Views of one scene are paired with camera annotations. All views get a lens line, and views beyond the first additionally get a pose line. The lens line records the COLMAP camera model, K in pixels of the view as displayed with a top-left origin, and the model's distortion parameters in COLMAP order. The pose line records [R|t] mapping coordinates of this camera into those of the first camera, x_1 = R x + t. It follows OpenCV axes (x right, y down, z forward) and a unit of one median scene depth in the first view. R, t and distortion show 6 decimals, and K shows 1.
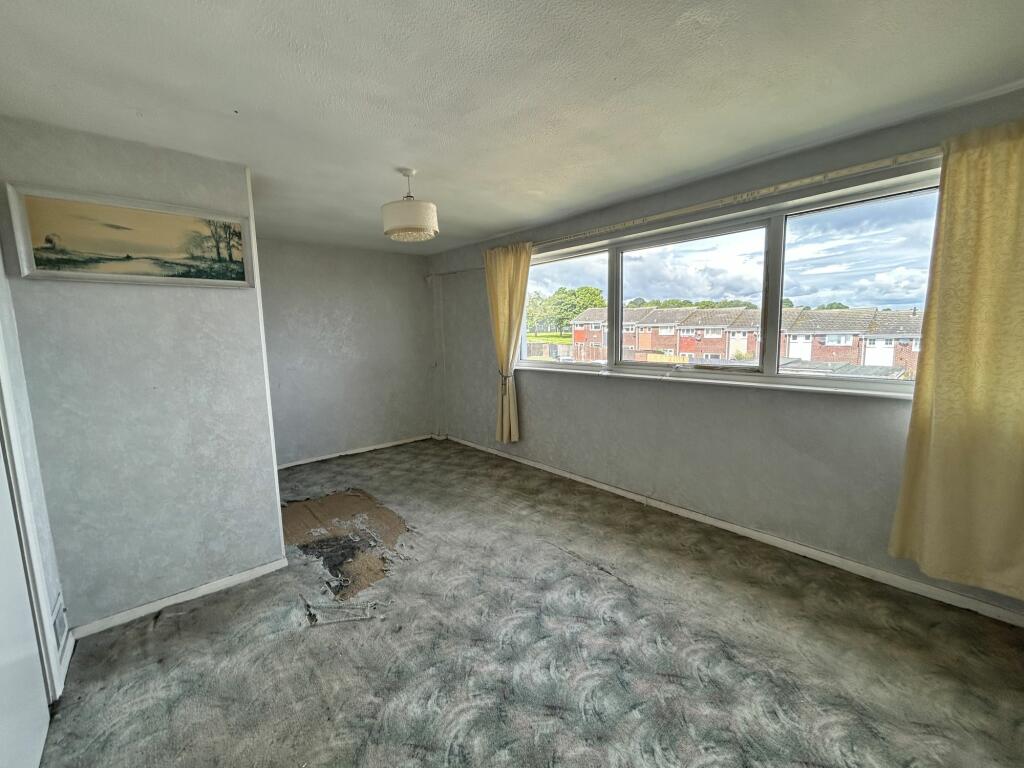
lens RADIAL K [[419.3, 0, 512.0], [0, 419.3, 384.0], [0, 0, 1]] dist [-0.000585, -0.000058]
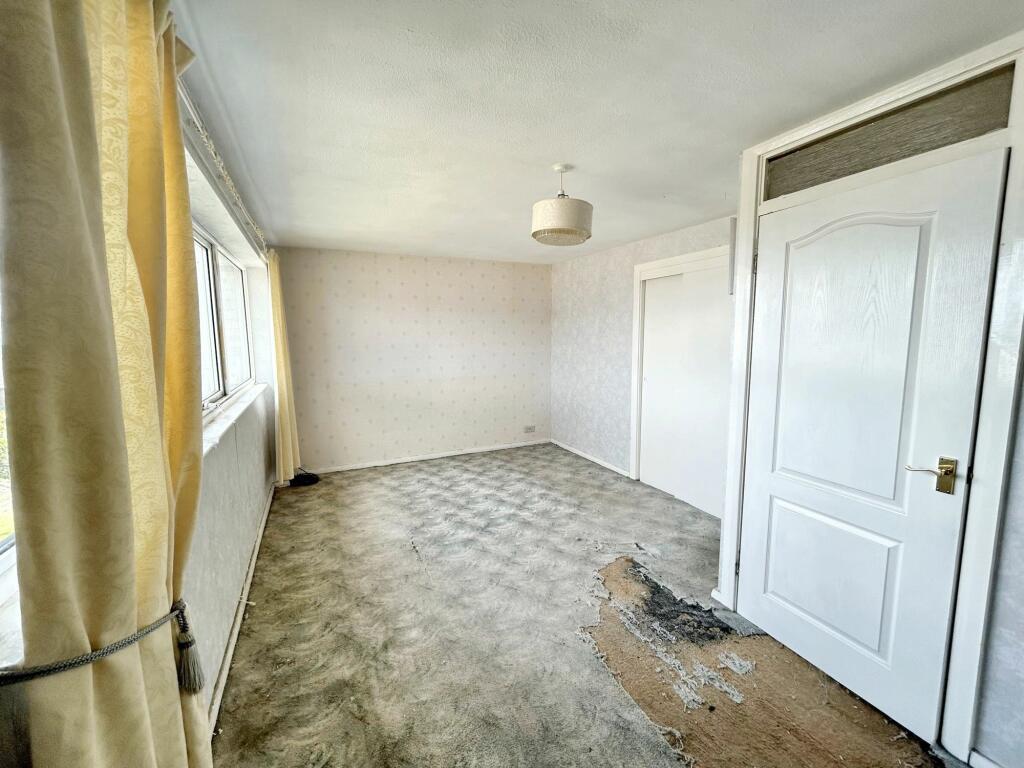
lens RADIAL K [[416.5, 0, 512.0], [0, 416.5, 384.0], [0, 0, 1]] dist [-0.000295, -0.000106]
pose [[-0.961444, -0.000679, 0.275000, -0.395675], [0.066073, 0.970134, 0.233397, -0.275364], [-0.266946, 0.242568, -0.932685, 1.996650]]
